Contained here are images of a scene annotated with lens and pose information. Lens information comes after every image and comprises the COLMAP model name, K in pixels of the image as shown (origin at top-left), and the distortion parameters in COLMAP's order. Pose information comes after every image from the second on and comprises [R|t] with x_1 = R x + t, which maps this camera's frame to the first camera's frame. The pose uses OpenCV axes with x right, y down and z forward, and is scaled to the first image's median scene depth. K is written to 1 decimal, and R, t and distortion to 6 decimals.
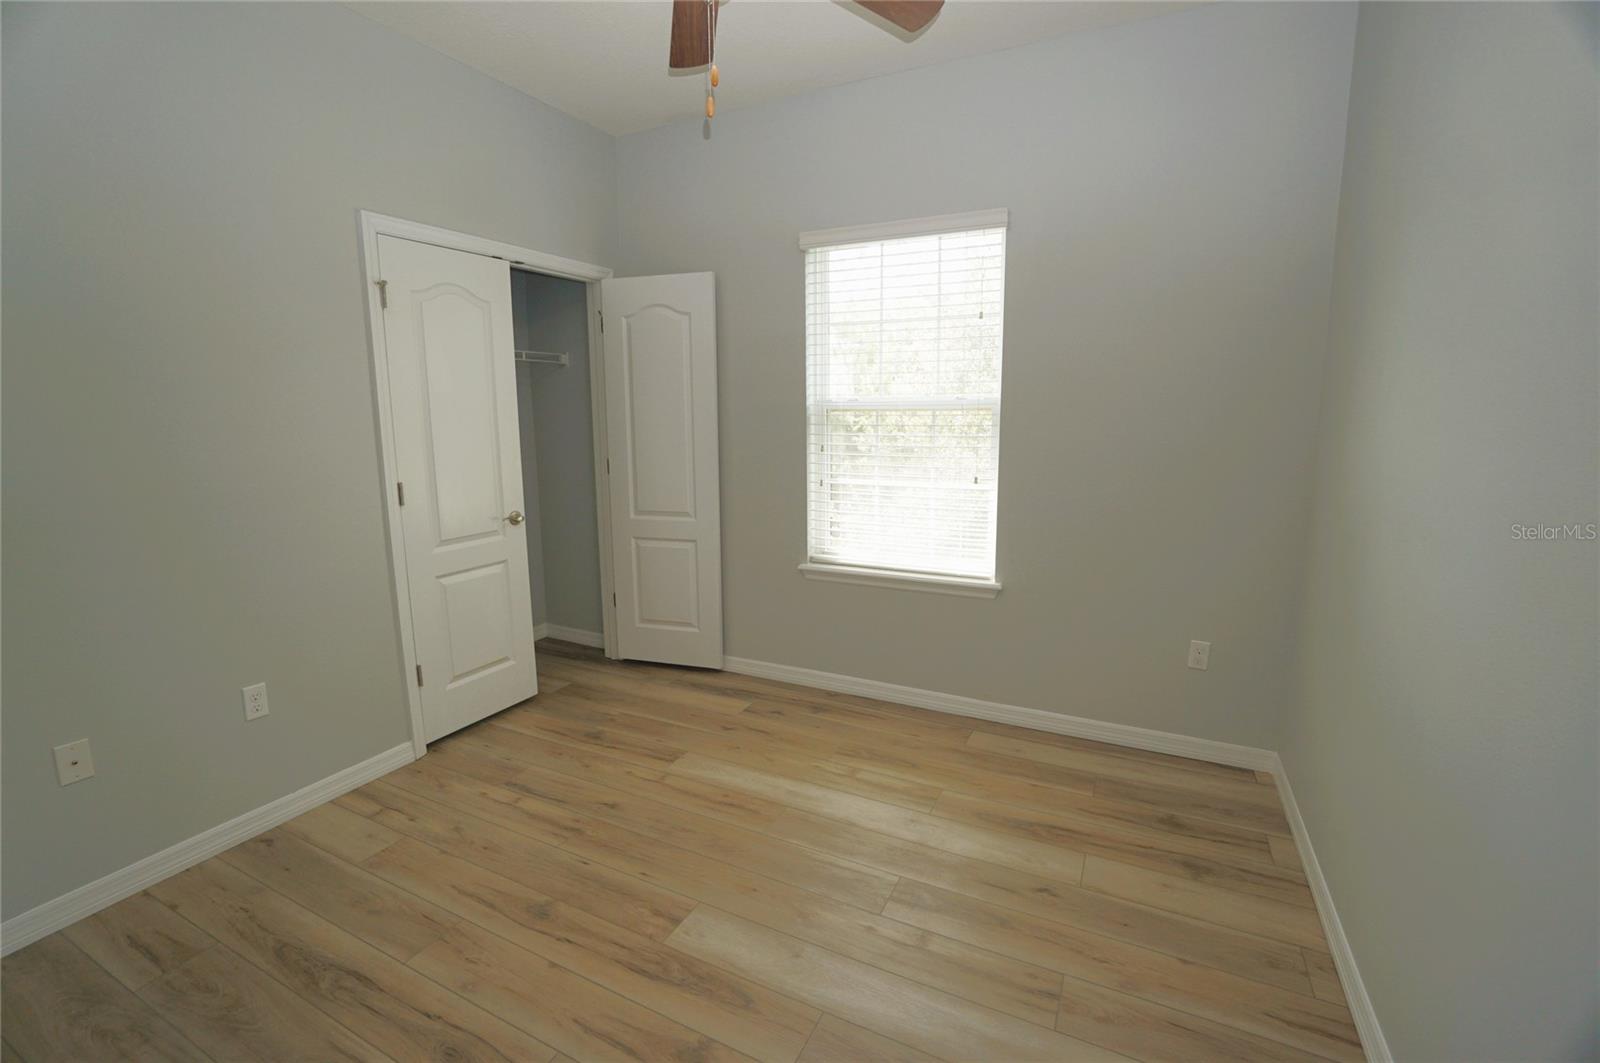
lens RADIAL K [[702.5, 0, 800.0], [0, 702.5, 531.5], [0, 0, 1]] dist [0.000218, -0.000005]
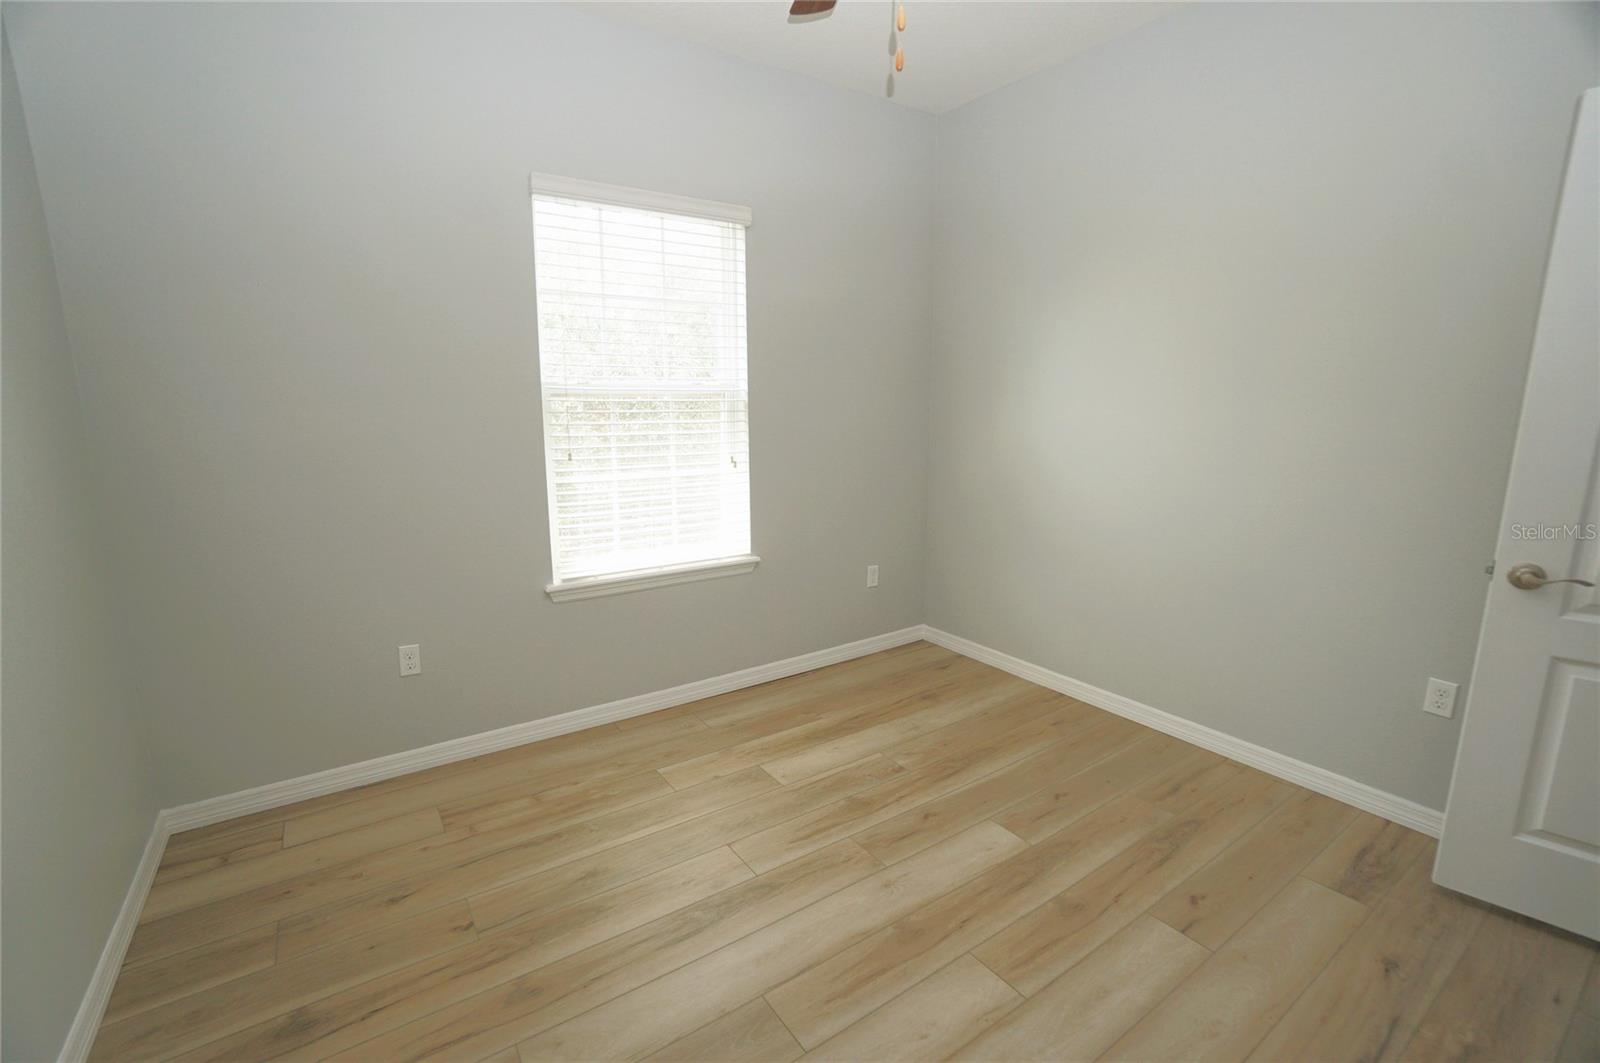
lens RADIAL K [[702.5, 0, 800.0], [0, 702.5, 531.5], [0, 0, 1]] dist [0.000218, -0.000005]
pose [[0.504280, -0.162465, 0.848119, -0.597416], [0.144136, 0.984200, 0.102832, -0.065333], [-0.851426, 0.070388, 0.519730, 0.372492]]
